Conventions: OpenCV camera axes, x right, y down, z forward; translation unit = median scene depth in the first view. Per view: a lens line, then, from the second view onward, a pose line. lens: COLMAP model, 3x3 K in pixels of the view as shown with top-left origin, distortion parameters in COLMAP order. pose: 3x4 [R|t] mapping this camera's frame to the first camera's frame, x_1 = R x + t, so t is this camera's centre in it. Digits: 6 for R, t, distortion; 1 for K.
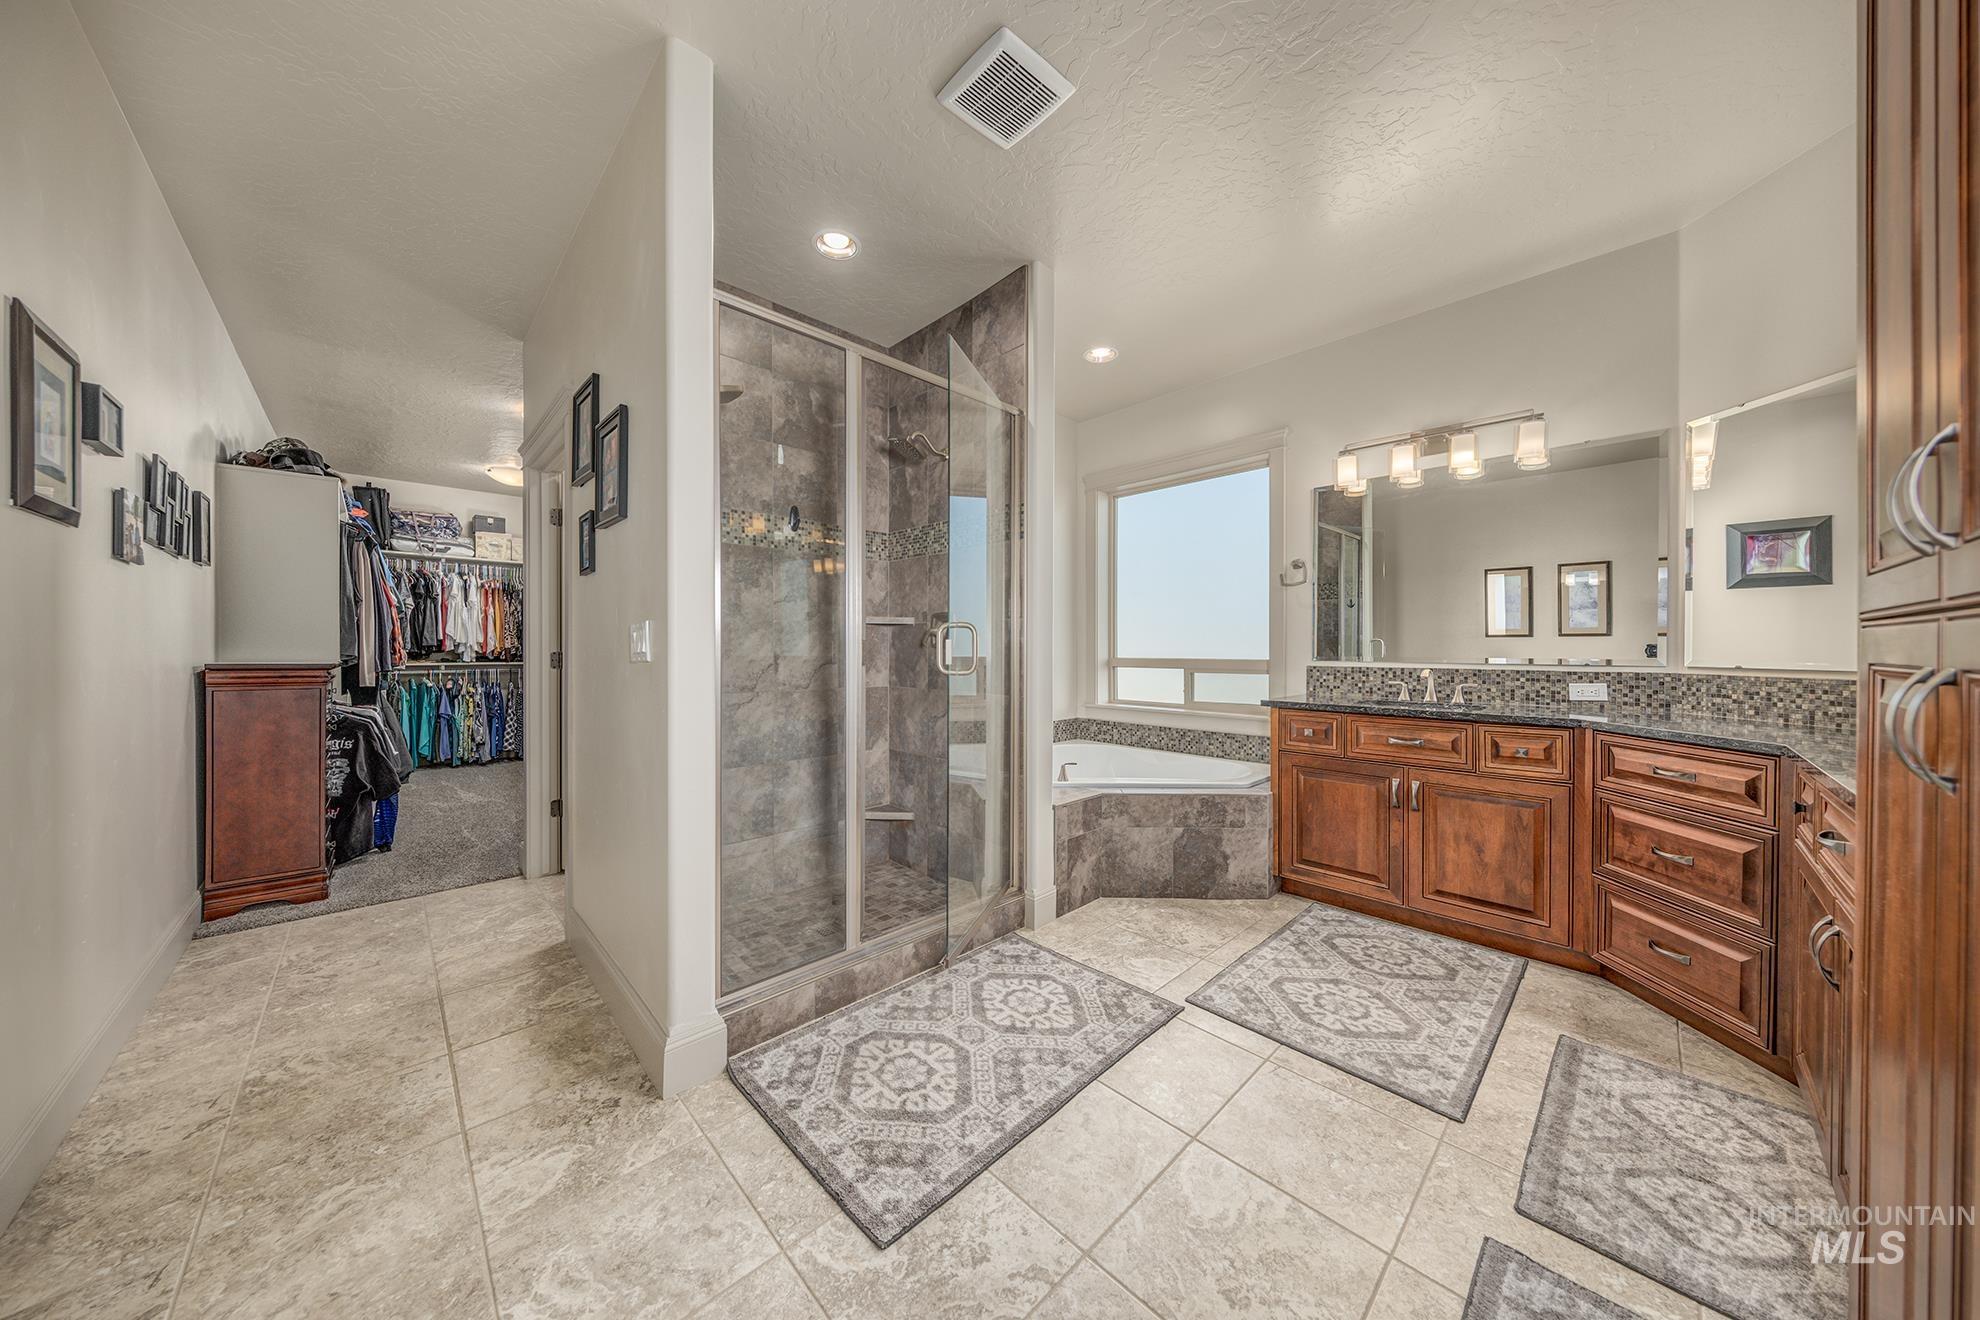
lens RADIAL K [[634.1, 0, 1002.3], [0, 634.1, 656.8], [0, 0, 1]] dist [0.001135, -0.001494]
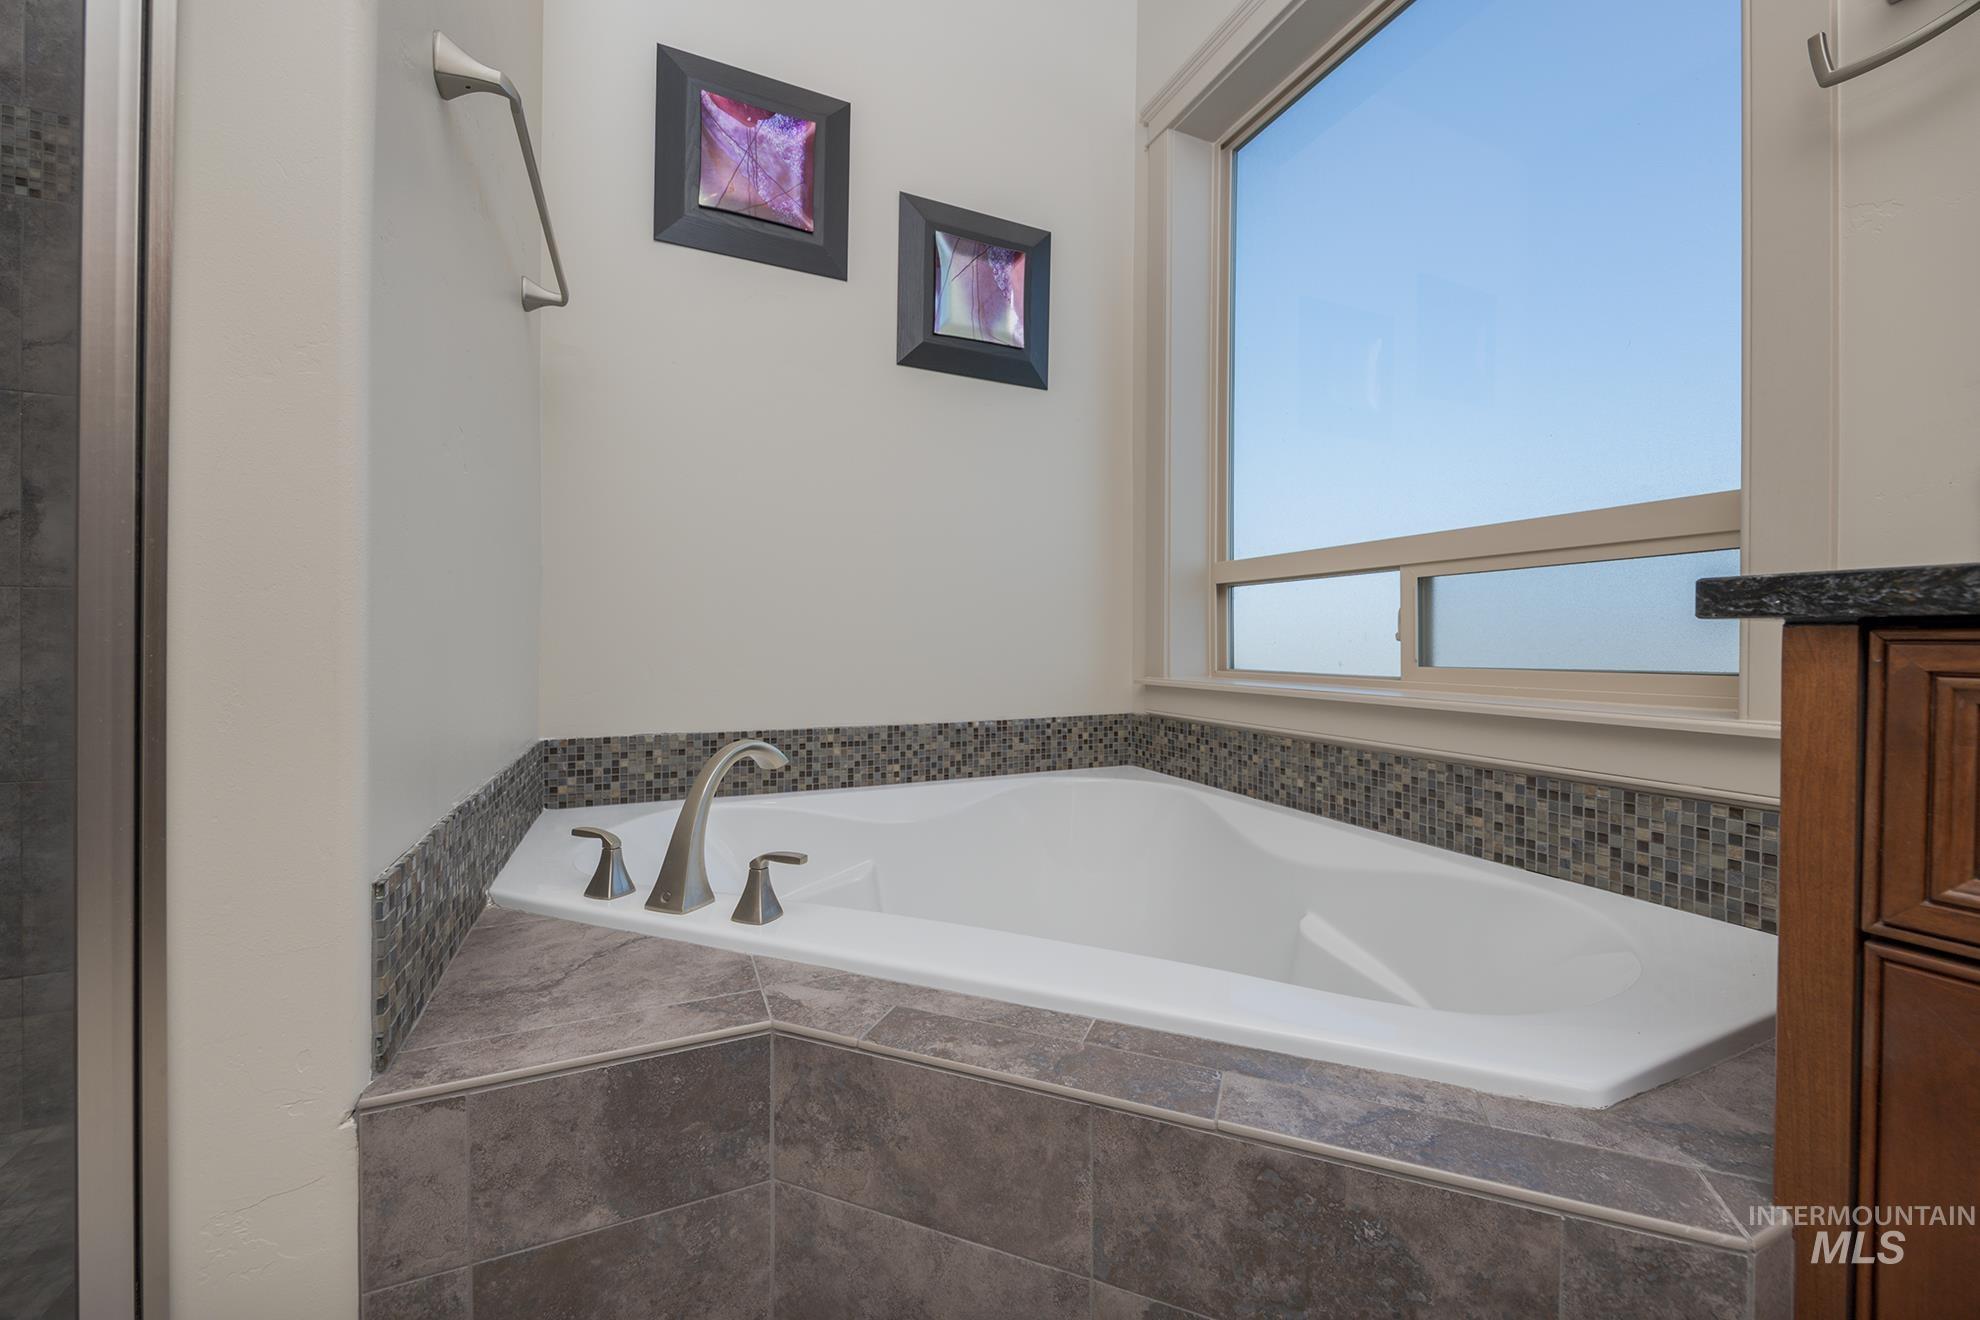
lens RADIAL K [[756.4, 0, 997.4], [0, 756.4, 668.6], [0, 0, 1]] dist [-0.000097, -0.000356]
pose [[0.937295, 0.011955, -0.348333, 0.229618], [-0.005616, 0.999800, 0.019202, 0.065601], [0.348492, -0.016042, 0.937174, 0.573408]]
